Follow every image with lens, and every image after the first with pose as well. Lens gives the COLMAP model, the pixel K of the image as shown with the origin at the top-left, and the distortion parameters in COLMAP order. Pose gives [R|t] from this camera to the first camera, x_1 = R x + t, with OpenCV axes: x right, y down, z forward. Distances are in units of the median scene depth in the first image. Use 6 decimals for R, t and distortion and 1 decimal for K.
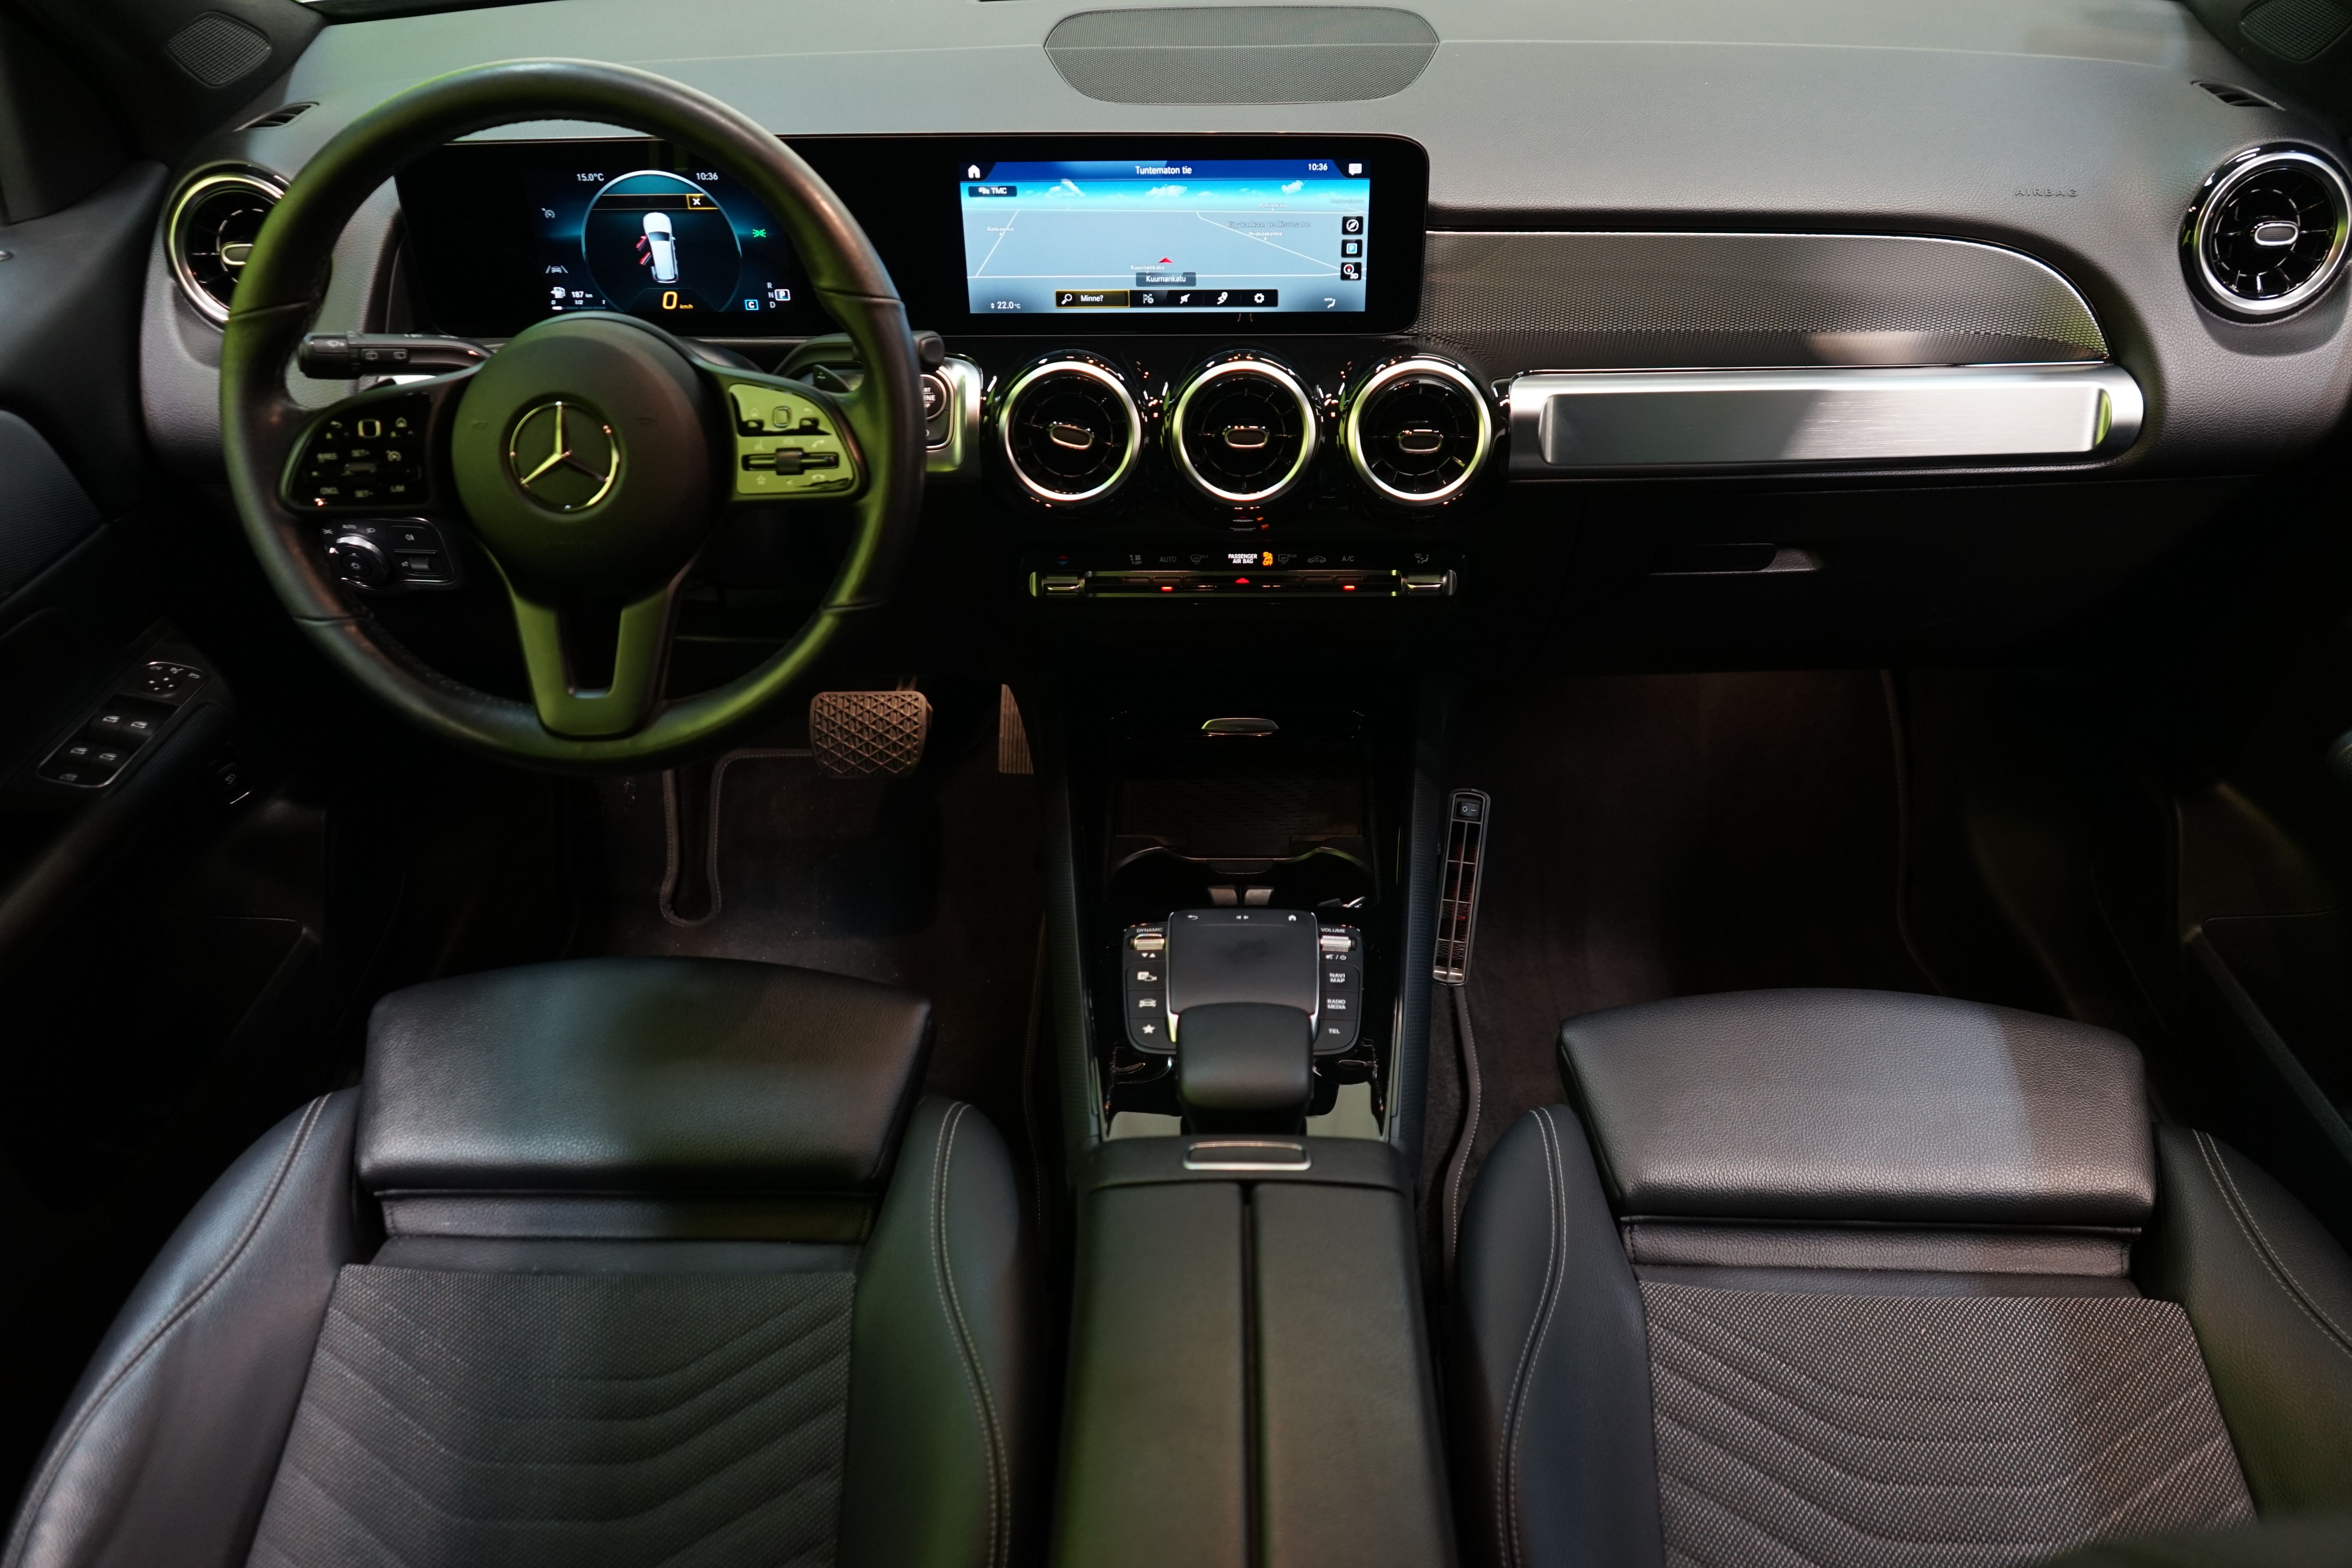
lens RADIAL K [[1888.6, 0, 1176.0], [0, 1888.6, 784.0], [0, 0, 1]] dist [-0.024908, 0.003993]
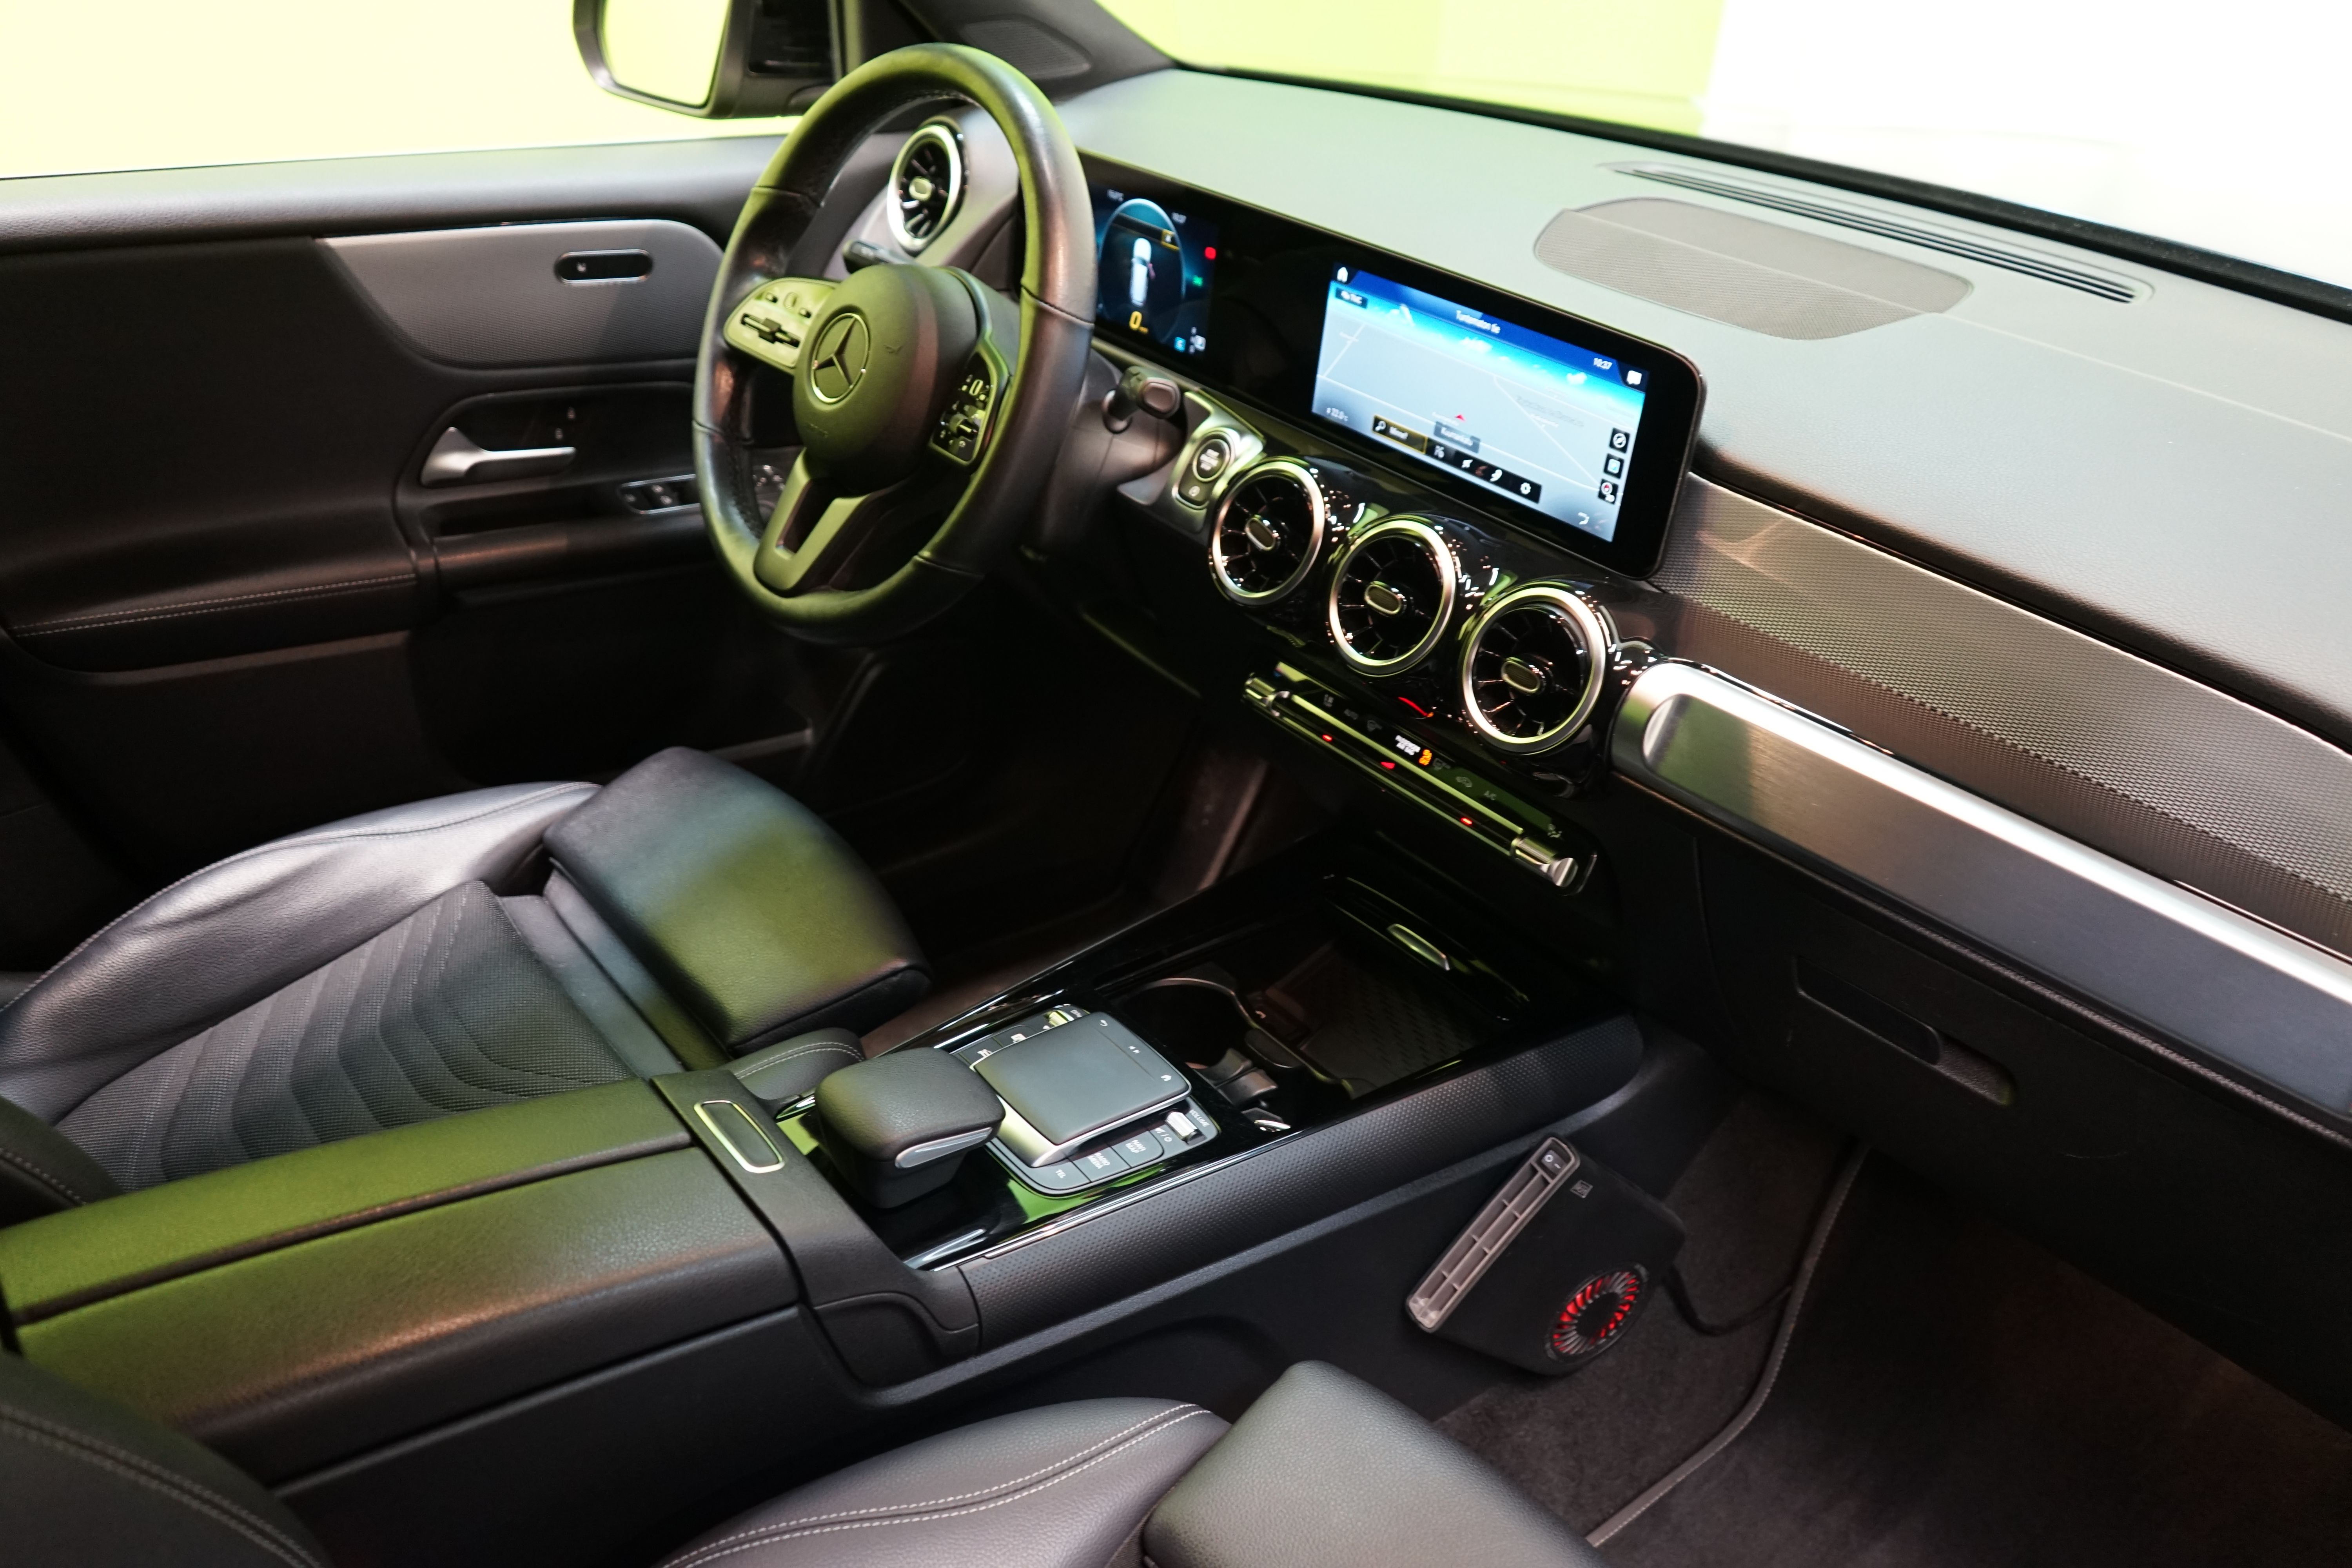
lens RADIAL K [[1888.6, 0, 1176.0], [0, 1888.6, 784.0], [0, 0, 1]] dist [-0.024908, 0.003993]
pose [[0.629558, 0.425531, -0.650061, 0.593344], [-0.511728, 0.856671, 0.065191, -0.111816], [0.584629, 0.291613, 0.757080, 0.266147]]
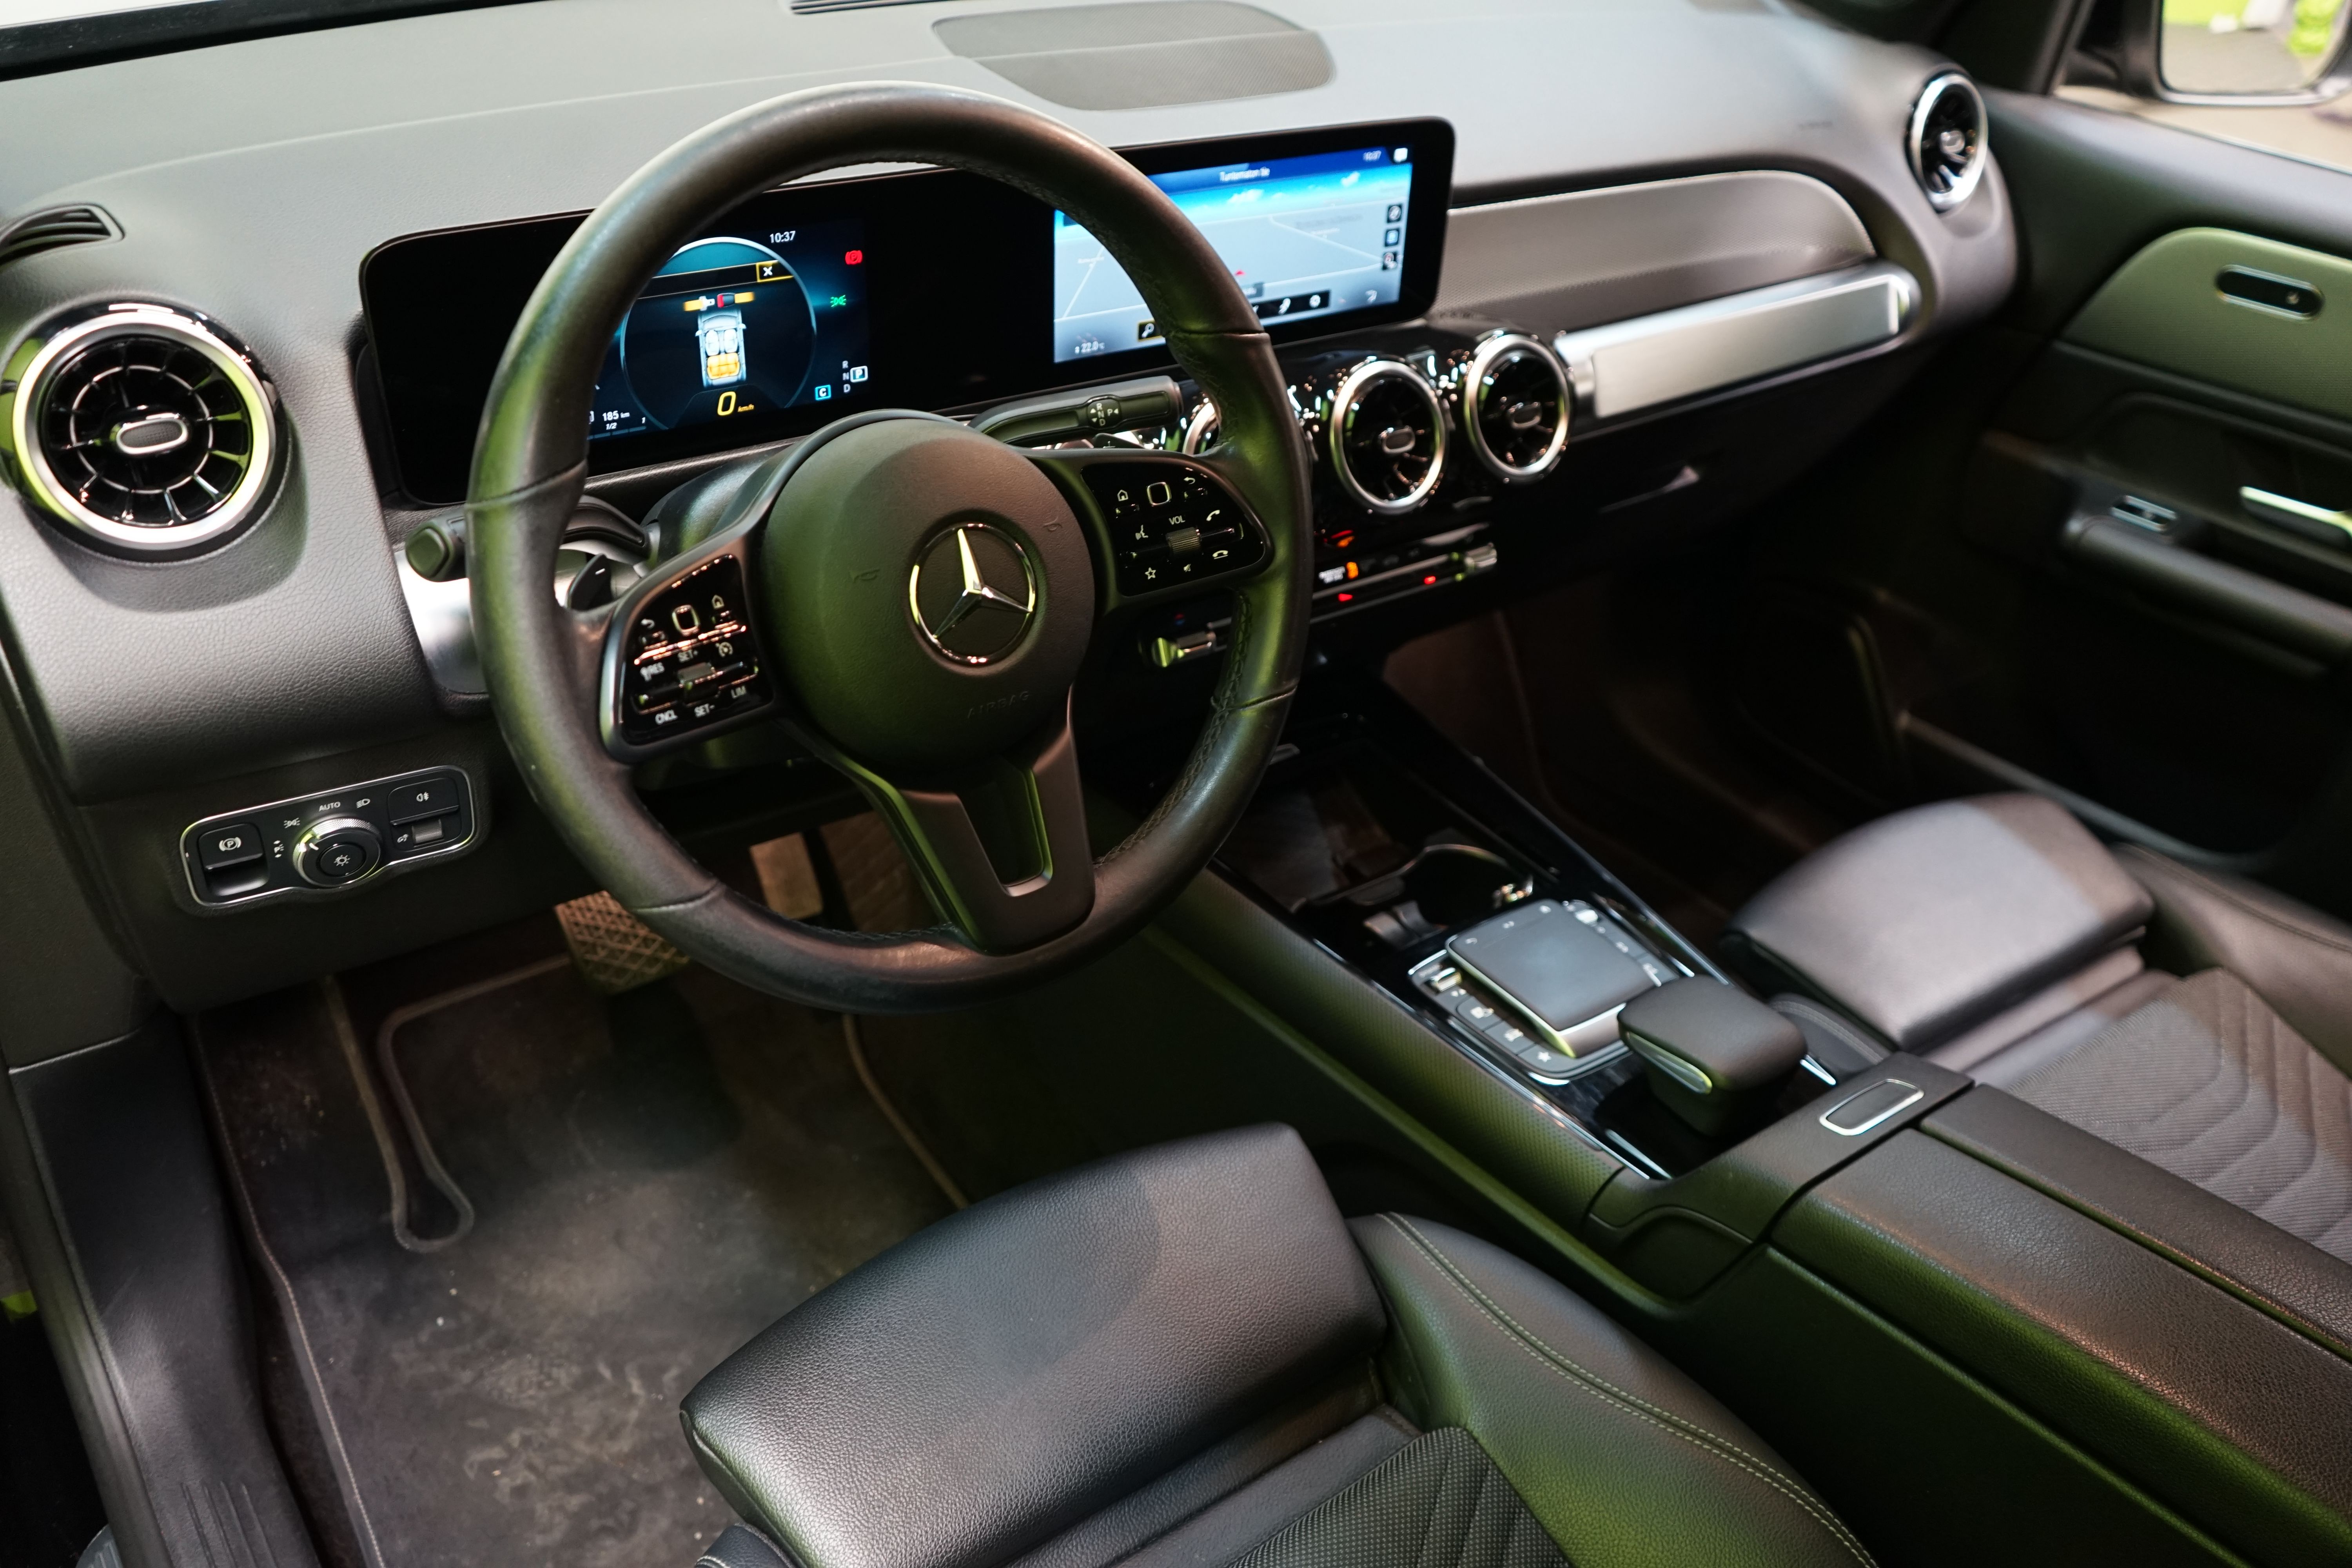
lens RADIAL K [[1907.3, 0, 1176.0], [0, 1907.3, 784.0], [0, 0, 1]] dist [-0.042740, -0.000652]
pose [[0.787545, -0.270295, 0.553818, -0.614074], [0.281476, 0.957232, 0.066918, -0.110827], [-0.548220, 0.103186, 0.829945, 0.275673]]
